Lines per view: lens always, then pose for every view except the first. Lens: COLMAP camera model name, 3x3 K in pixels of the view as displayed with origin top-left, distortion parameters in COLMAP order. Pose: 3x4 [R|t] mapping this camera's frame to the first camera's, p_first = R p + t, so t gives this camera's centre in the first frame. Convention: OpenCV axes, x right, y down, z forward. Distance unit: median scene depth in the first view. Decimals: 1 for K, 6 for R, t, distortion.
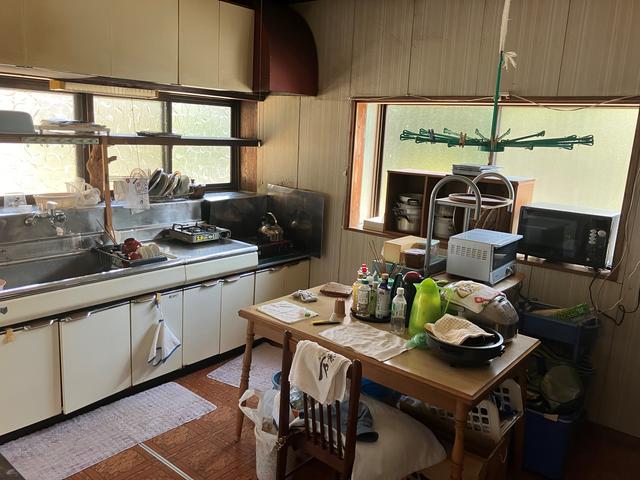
lens RADIAL K [[533.2, 0, 320.0], [0, 533.2, 240.0], [0, 0, 1]] dist [0.068520, -0.107224]
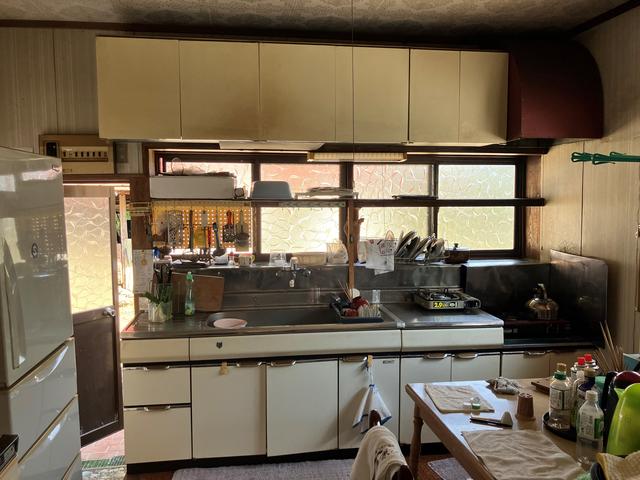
lens RADIAL K [[533.2, 0, 320.0], [0, 533.2, 240.0], [0, 0, 1]] dist [0.068520, -0.107224]
pose [[0.738961, -0.001032, -0.673747, 0.244689], [-0.100000, 0.988755, -0.111193, 0.009223], [0.666286, 0.149542, 0.730548, 0.187086]]
